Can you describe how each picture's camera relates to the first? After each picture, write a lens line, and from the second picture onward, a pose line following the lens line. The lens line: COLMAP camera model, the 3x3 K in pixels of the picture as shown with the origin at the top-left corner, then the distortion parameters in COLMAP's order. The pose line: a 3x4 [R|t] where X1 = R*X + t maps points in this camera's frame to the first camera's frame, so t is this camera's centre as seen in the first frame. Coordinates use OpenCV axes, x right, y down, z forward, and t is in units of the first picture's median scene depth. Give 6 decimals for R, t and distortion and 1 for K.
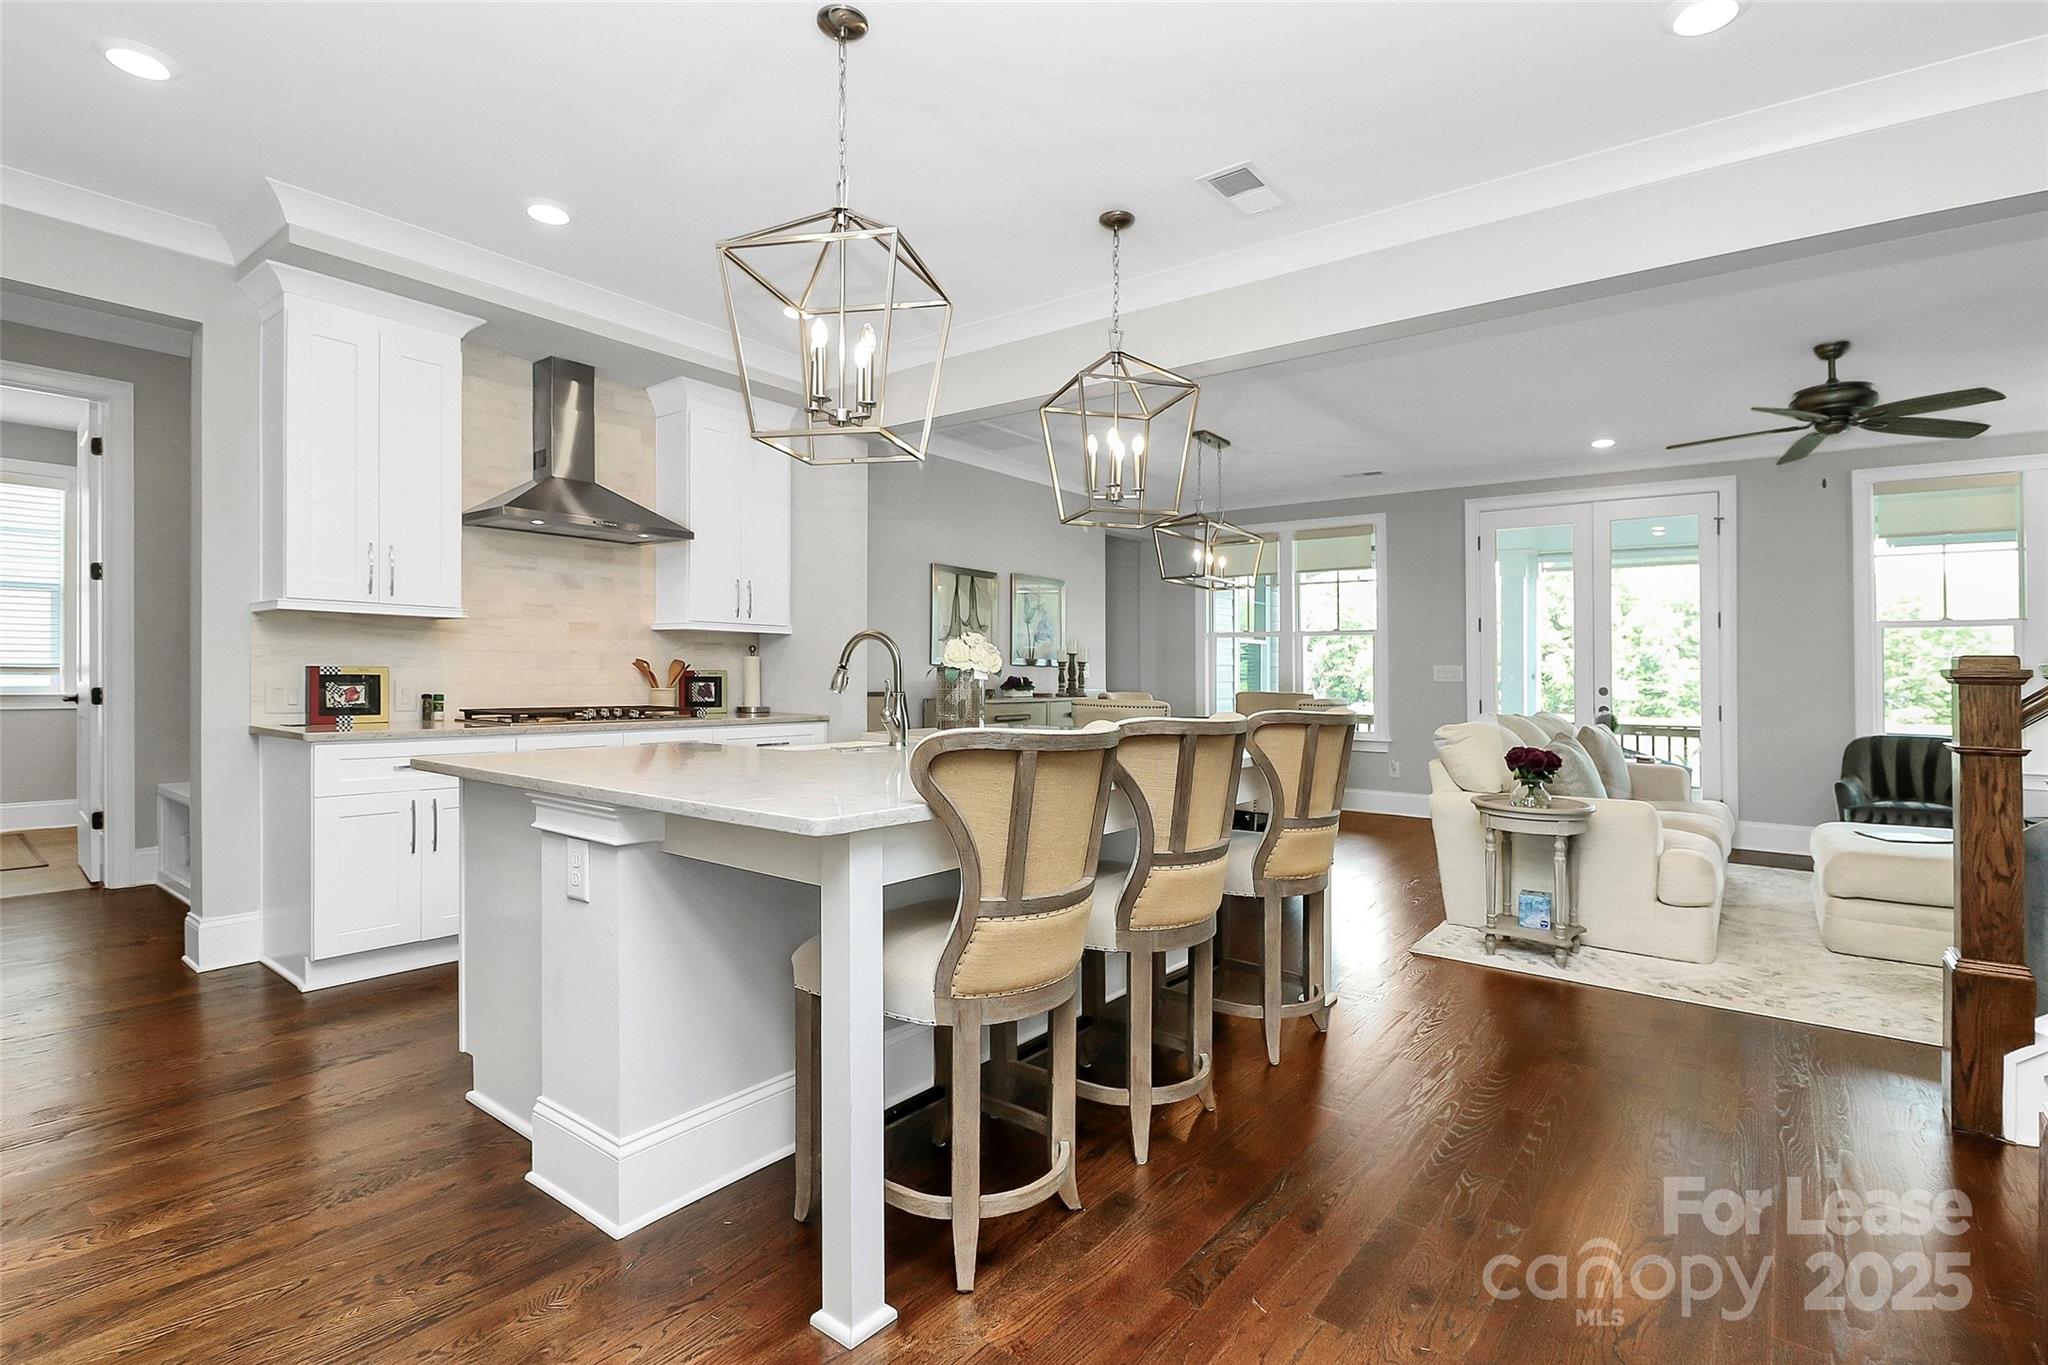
lens RADIAL K [[970.8, 0, 1017.6], [0, 970.8, 681.8], [0, 0, 1]] dist [0.007236, -0.008783]
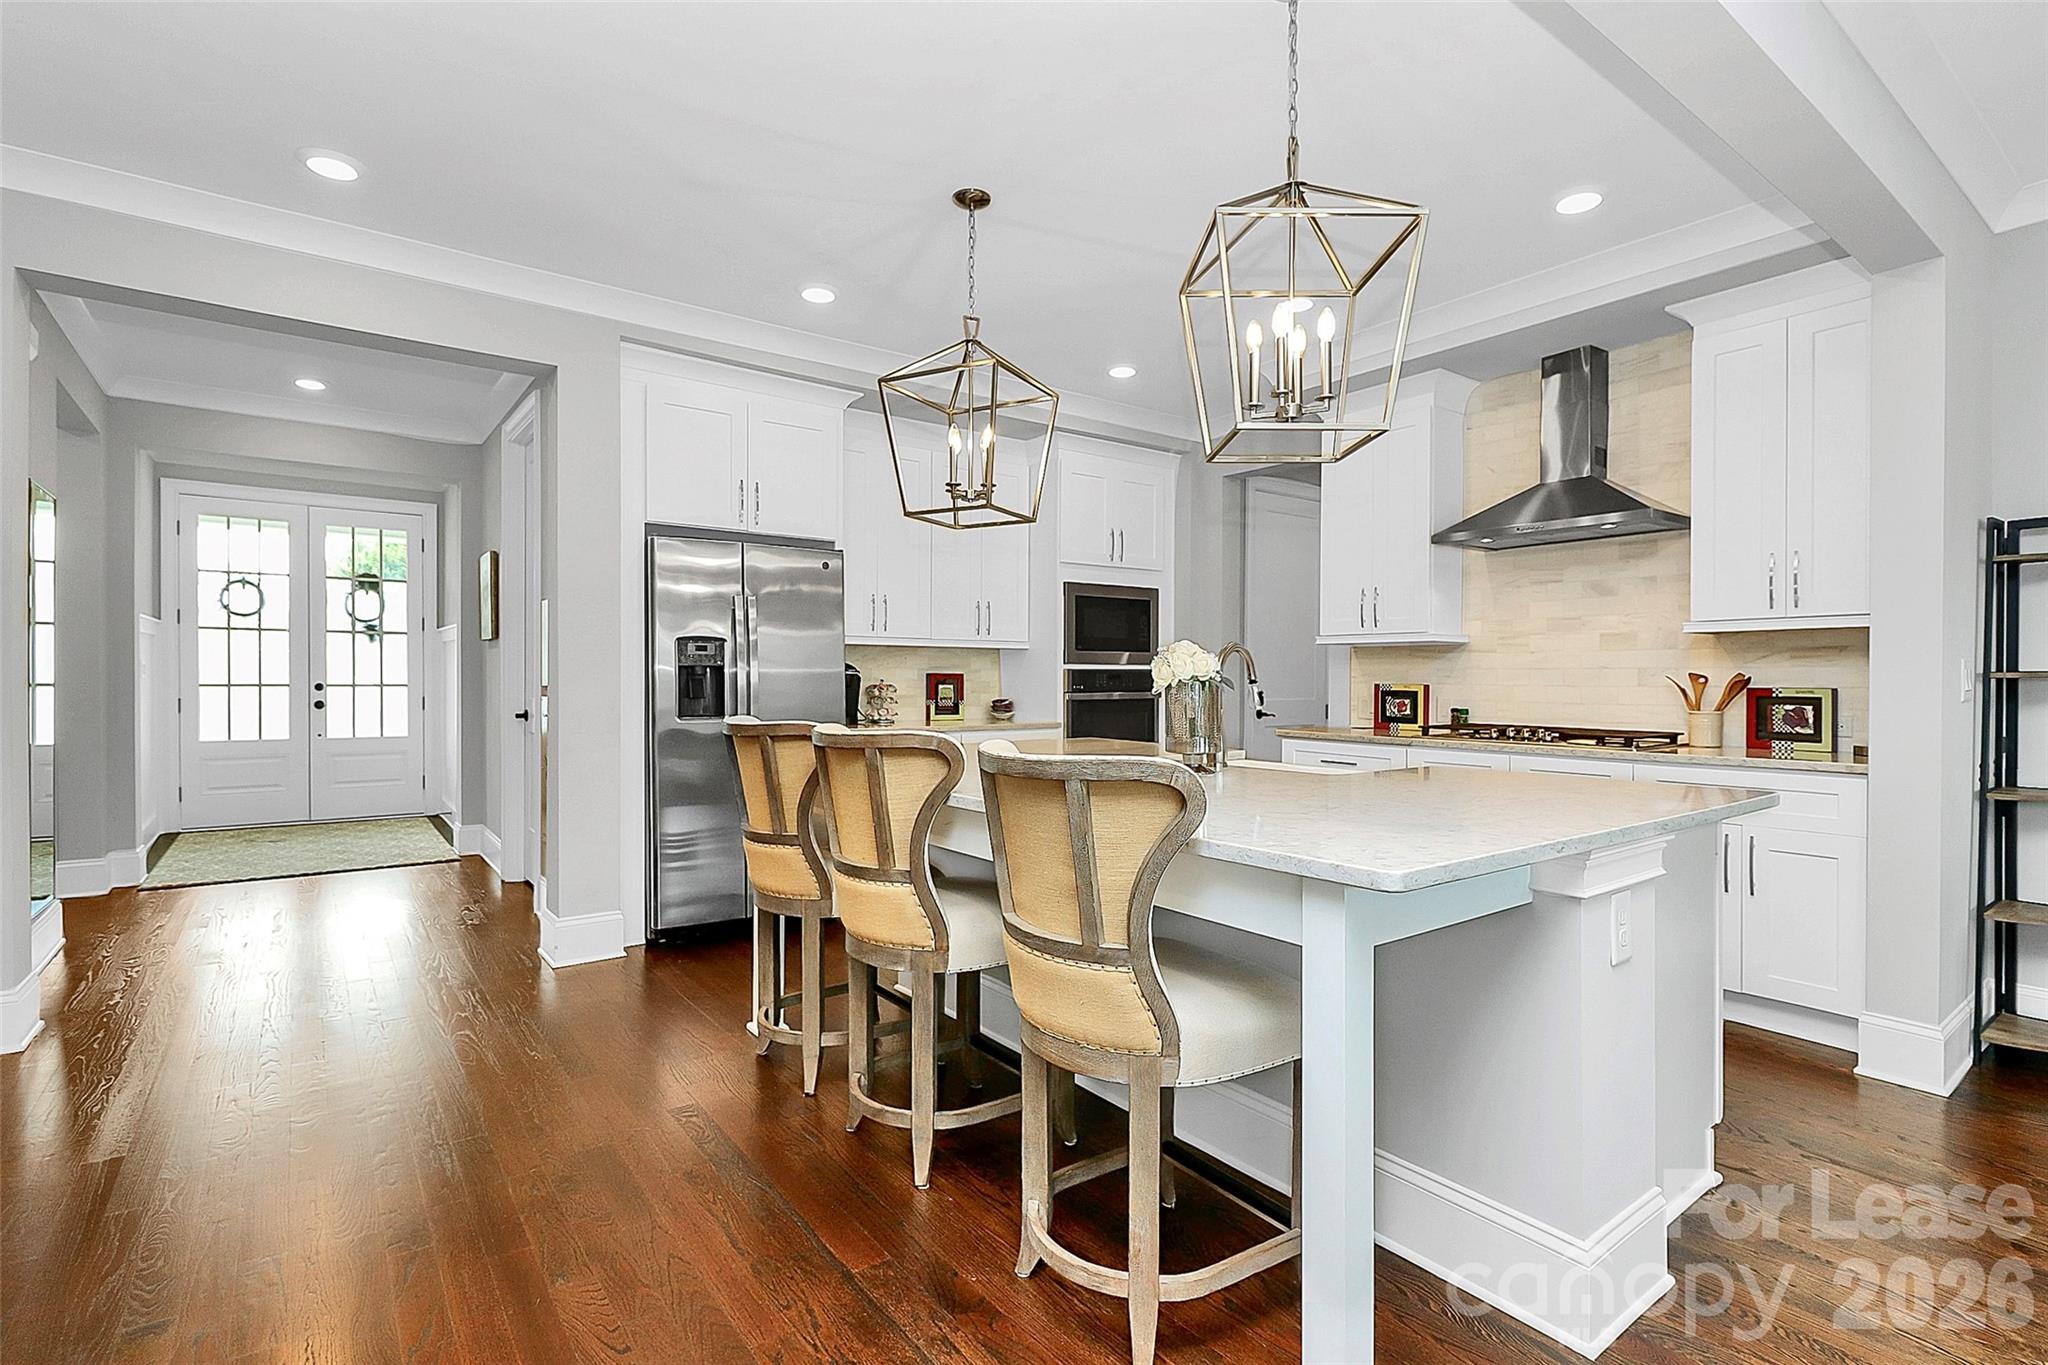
lens RADIAL K [[970.8, 0, 1017.6], [0, 970.8, 681.8], [0, 0, 1]] dist [0.007236, -0.008783]
pose [[-0.258448, -0.002779, -0.966021, 0.489873], [-0.012791, 0.999918, 0.000546, -0.009647], [0.965940, 0.012497, -0.258463, 0.640407]]
